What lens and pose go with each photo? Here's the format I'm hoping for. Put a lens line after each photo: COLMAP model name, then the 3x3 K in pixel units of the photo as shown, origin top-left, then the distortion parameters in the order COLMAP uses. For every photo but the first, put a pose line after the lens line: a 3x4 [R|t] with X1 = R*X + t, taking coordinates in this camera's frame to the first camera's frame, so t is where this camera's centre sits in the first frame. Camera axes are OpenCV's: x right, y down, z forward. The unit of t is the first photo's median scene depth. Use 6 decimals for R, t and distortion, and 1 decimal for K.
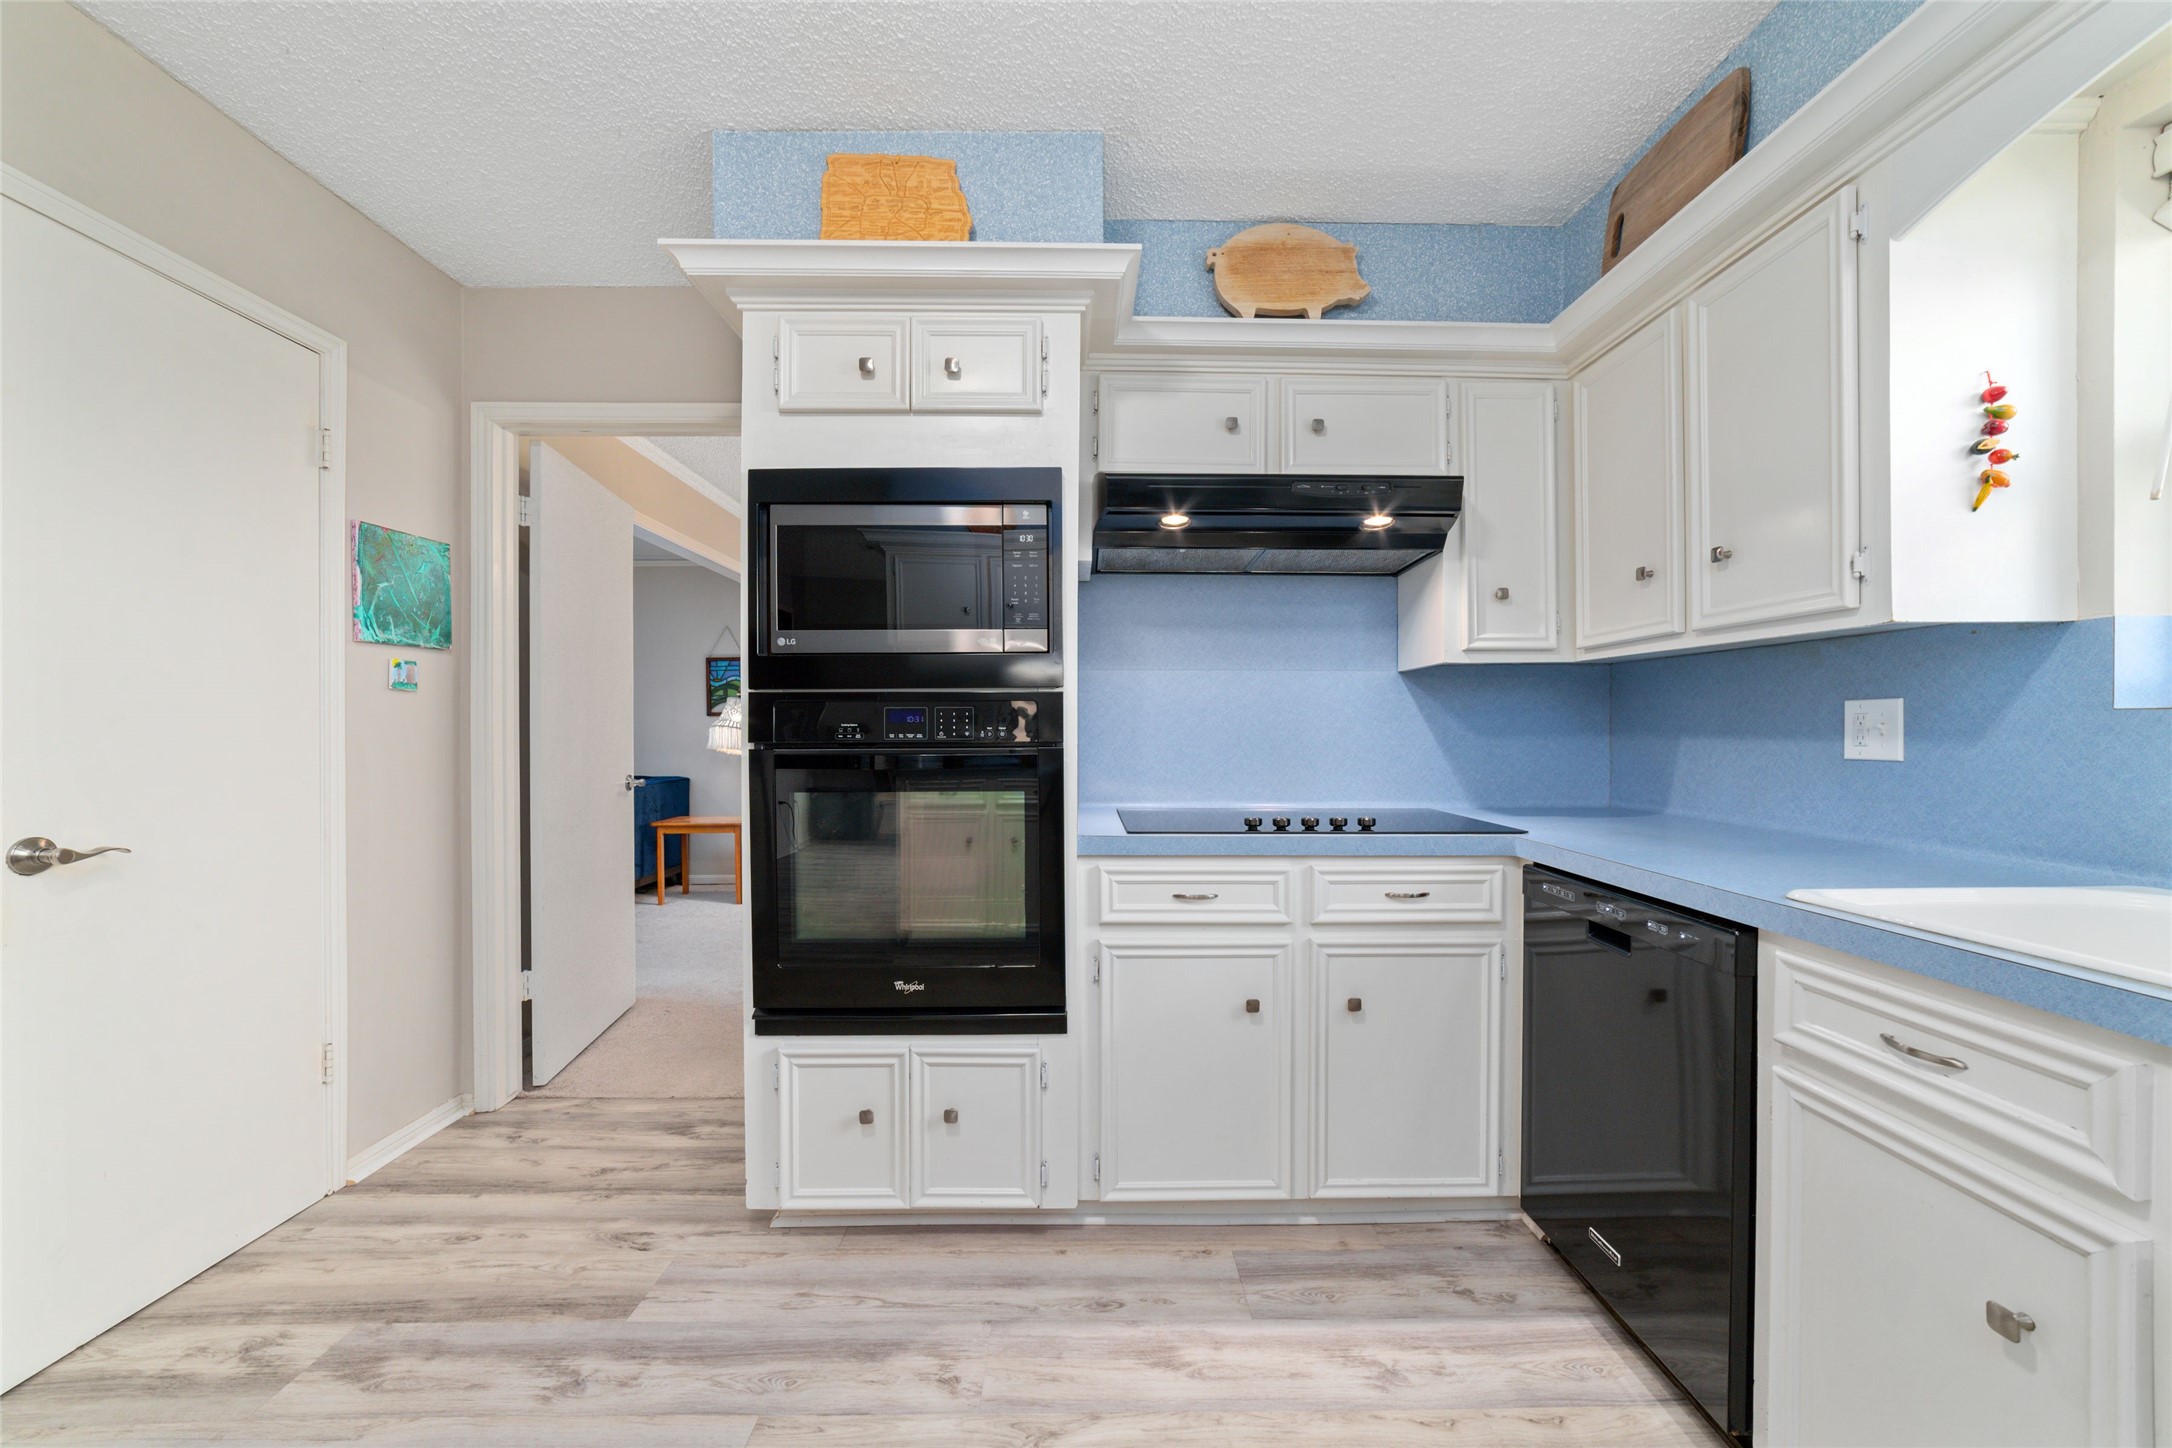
lens RADIAL K [[832.8, 0, 1087.0], [0, 832.8, 733.4], [0, 0, 1]] dist [-0.020878, 0.002819]
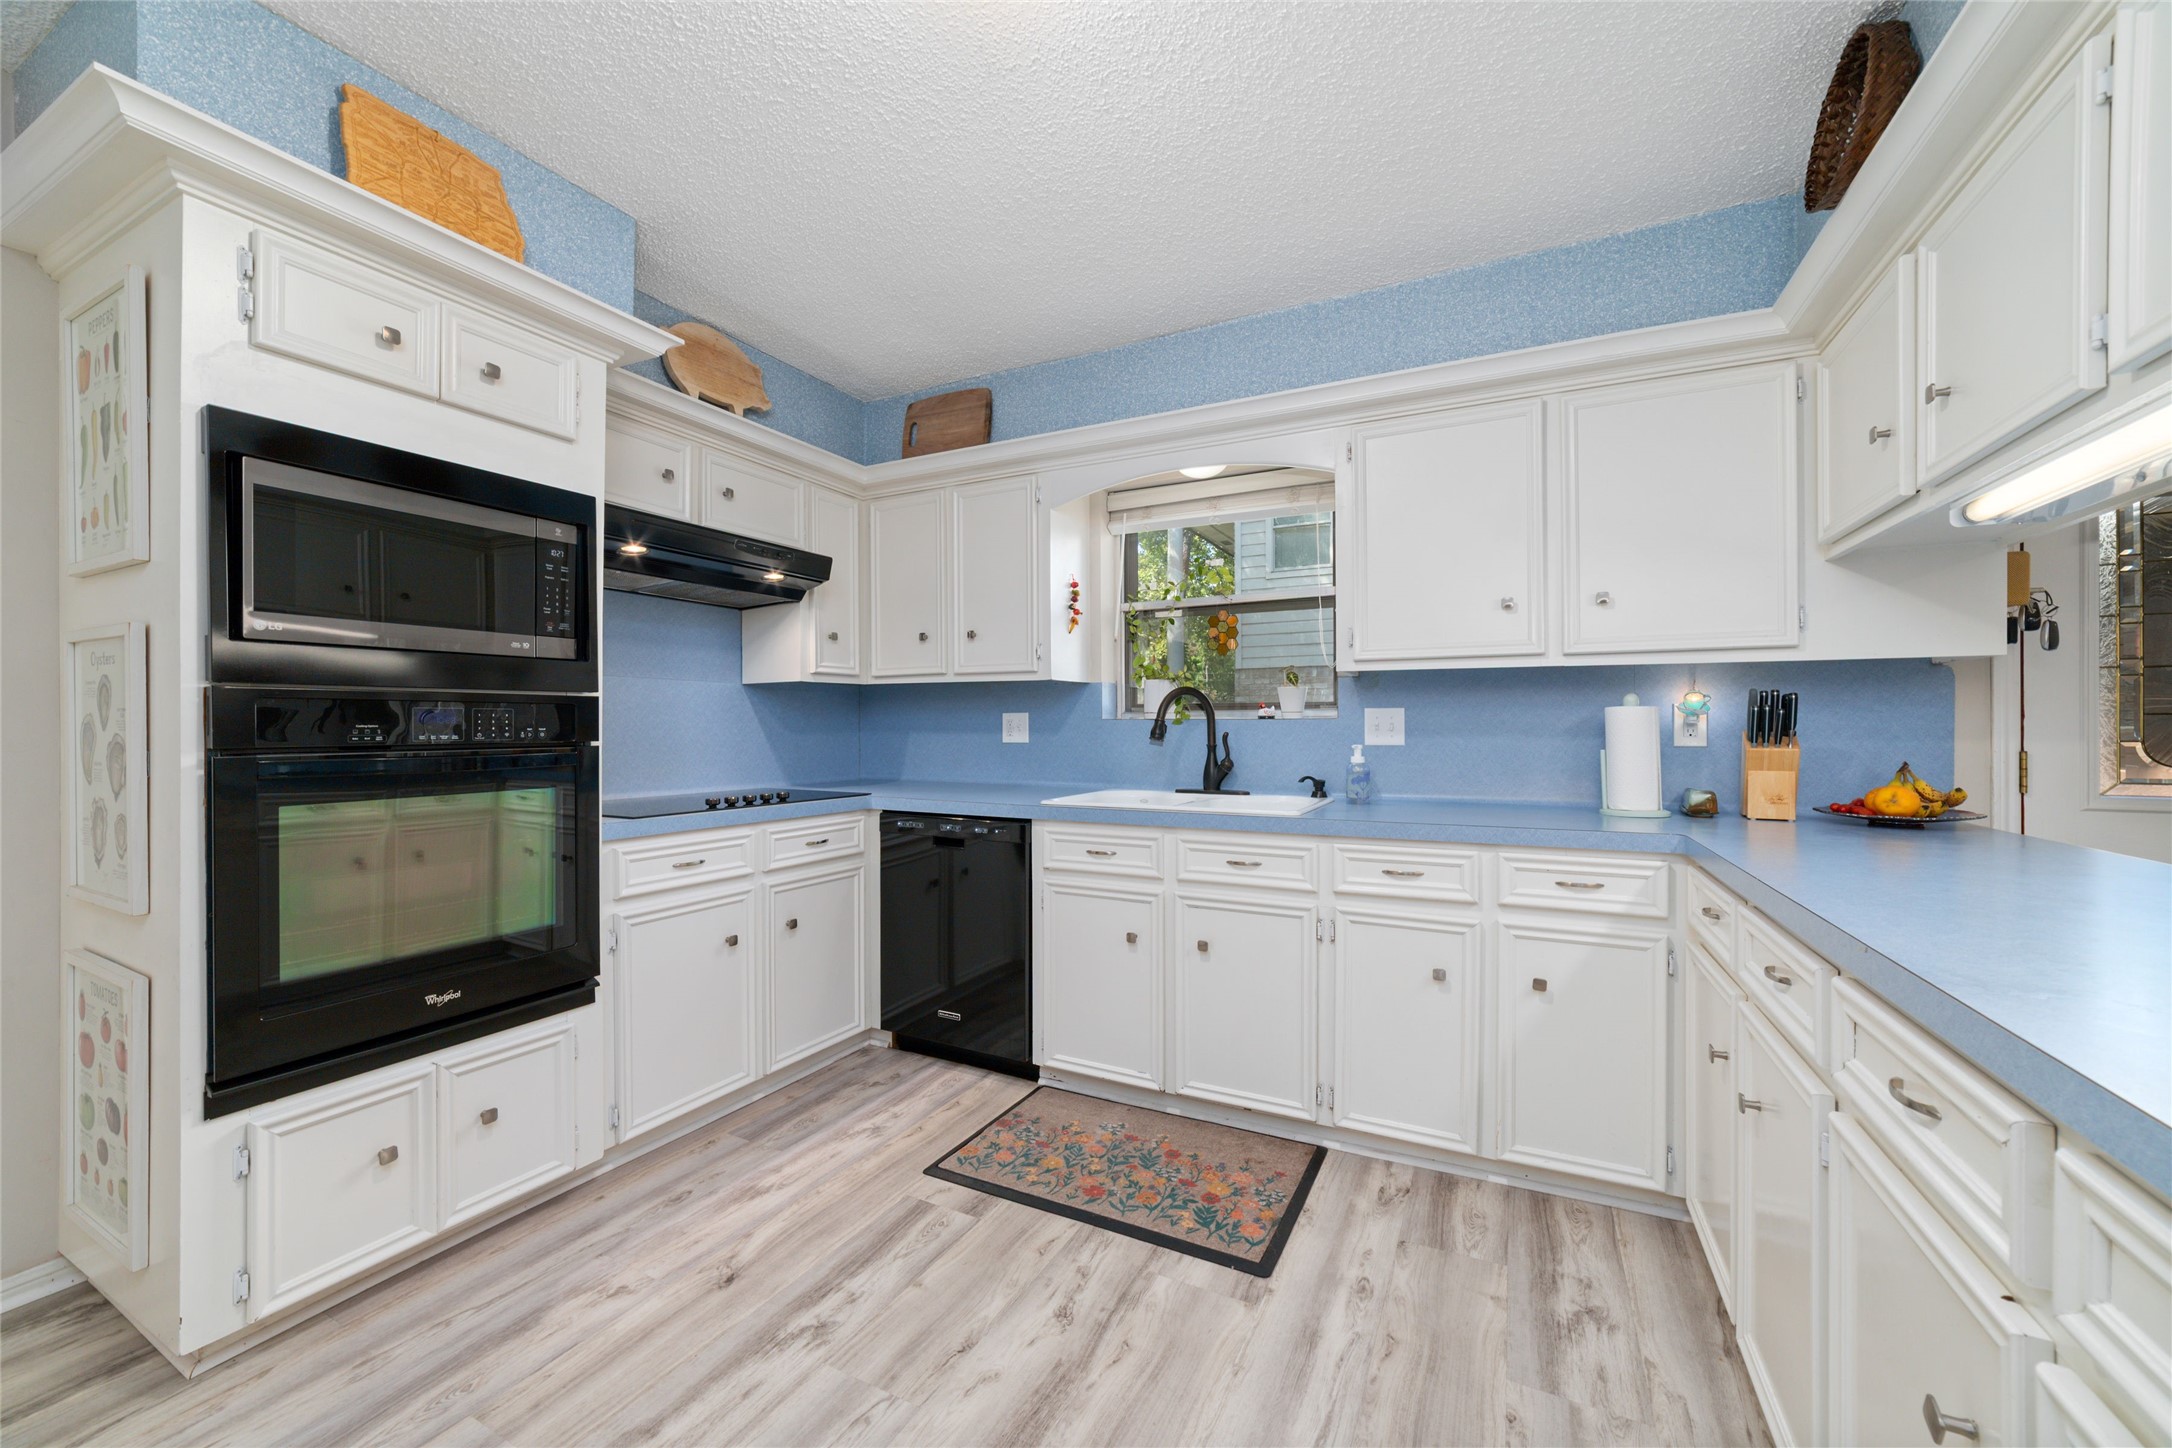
lens RADIAL K [[832.8, 0, 1089.6], [0, 832.8, 720.8], [0, 0, 1]] dist [-0.020878, 0.002819]
pose [[0.465460, 0.004311, 0.885058, -0.706524], [0.007892, 0.999928, -0.009020, -0.001629], [-0.885034, 0.011183, 0.465393, -0.108232]]
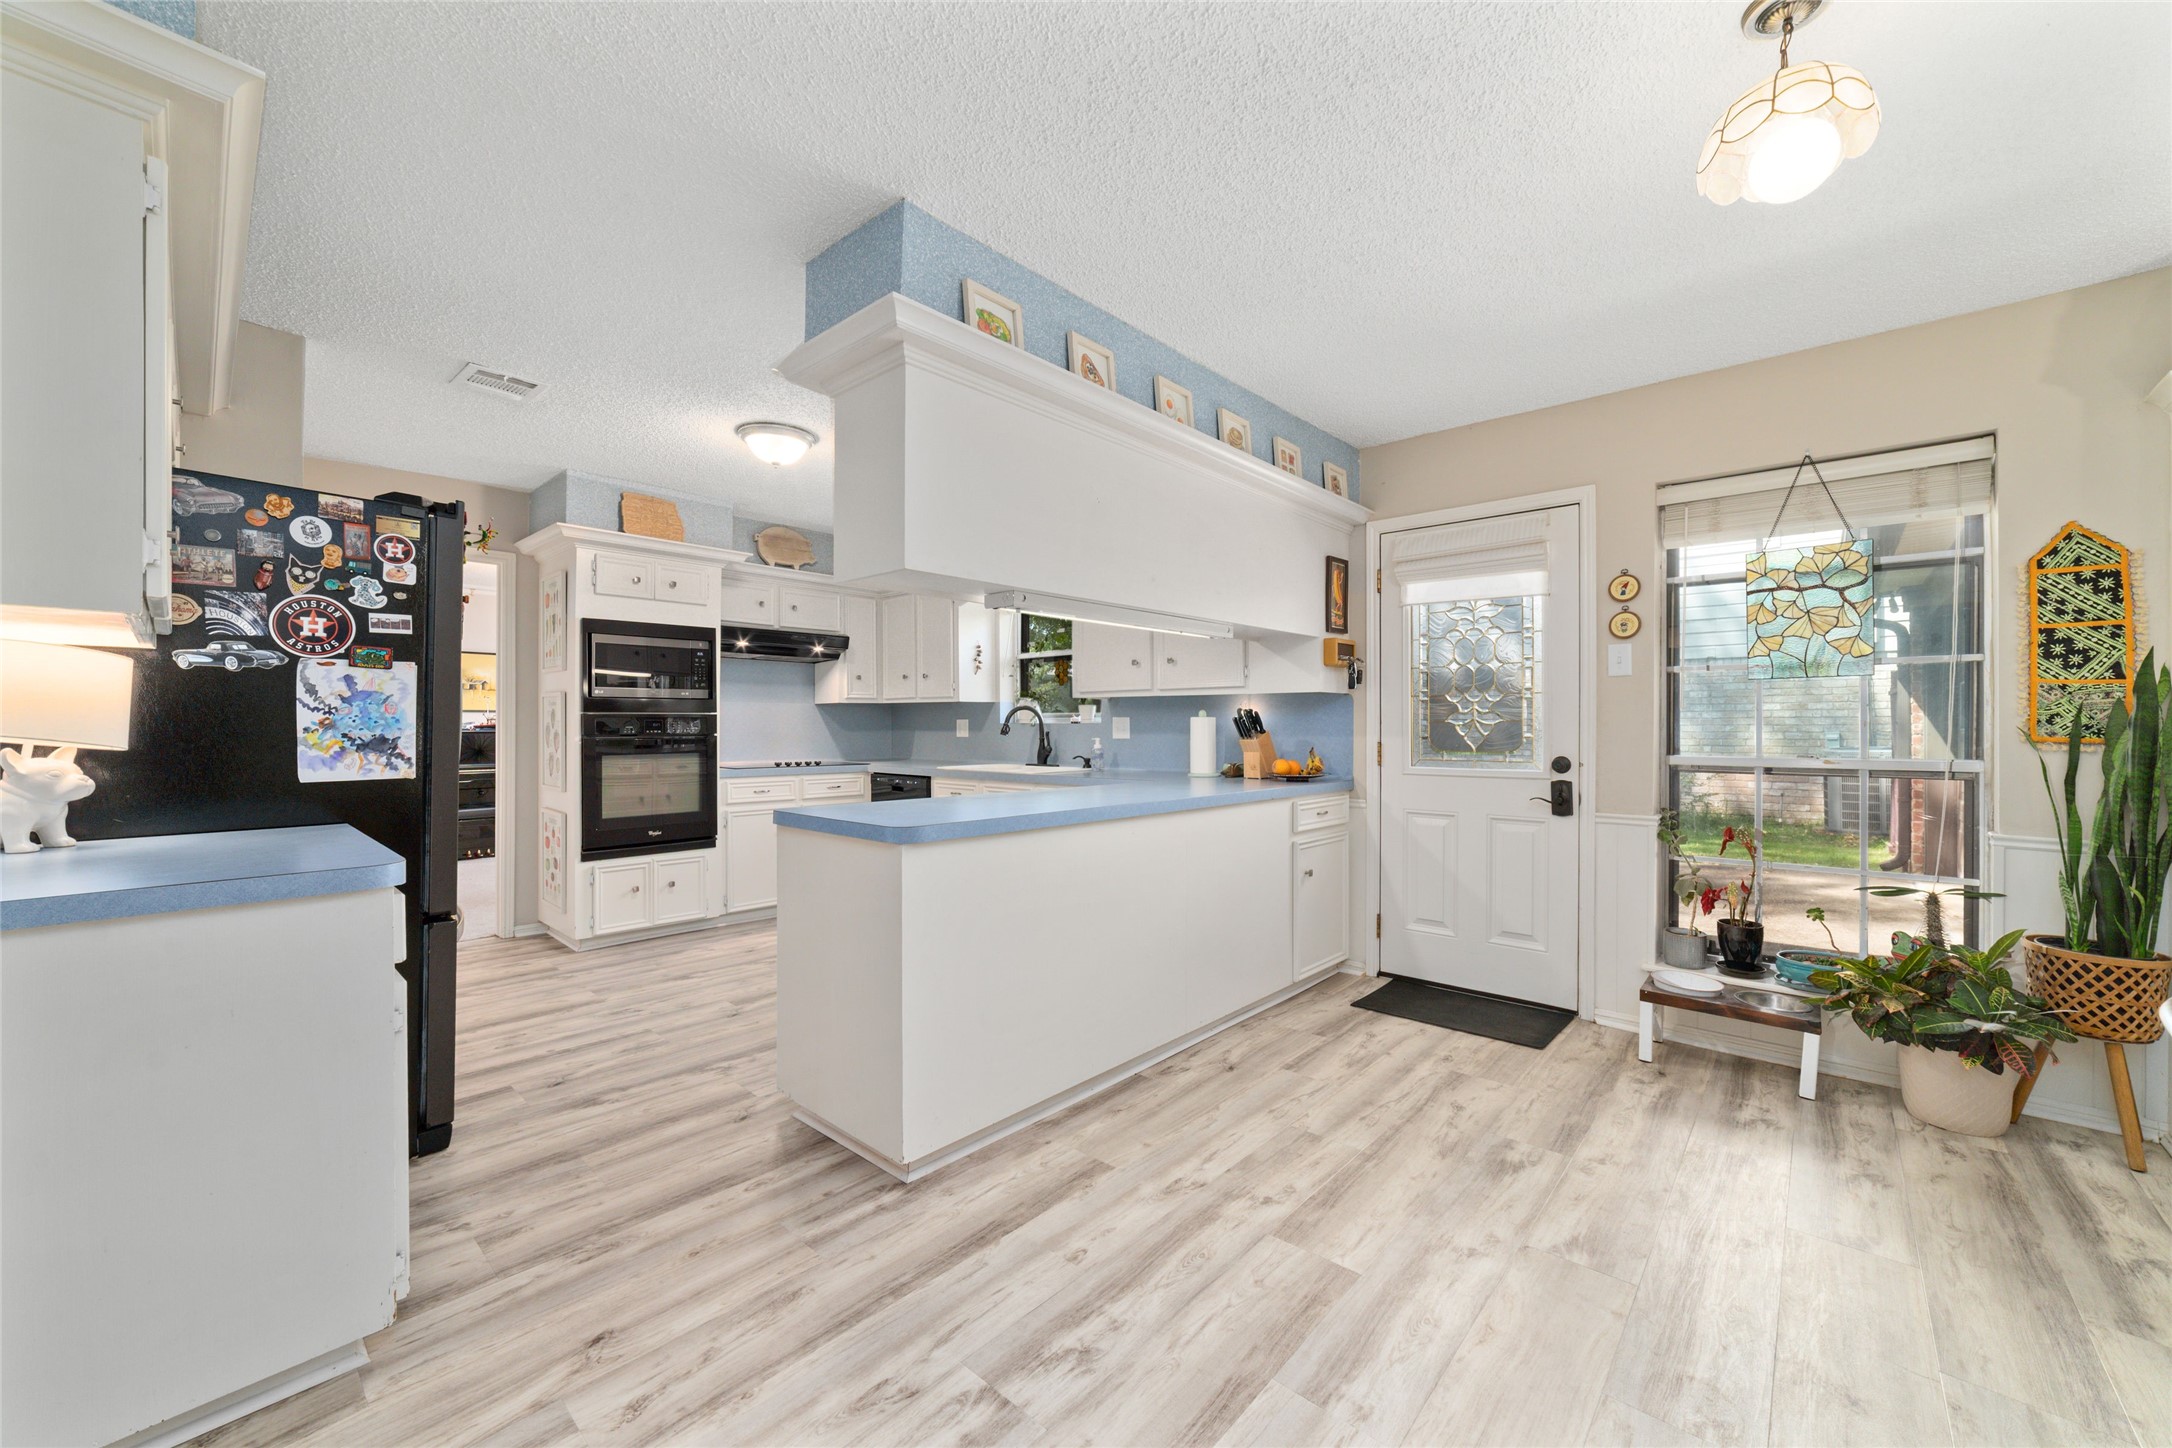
lens RADIAL K [[832.8, 0, 1080.4], [0, 832.8, 722.7], [0, 0, 1]] dist [-0.020878, 0.002819]
pose [[0.685914, 0.002150, 0.727680, -1.135955], [0.006257, 0.999941, -0.008853, 0.006178], [-0.727656, 0.010625, 0.685860, -1.606377]]
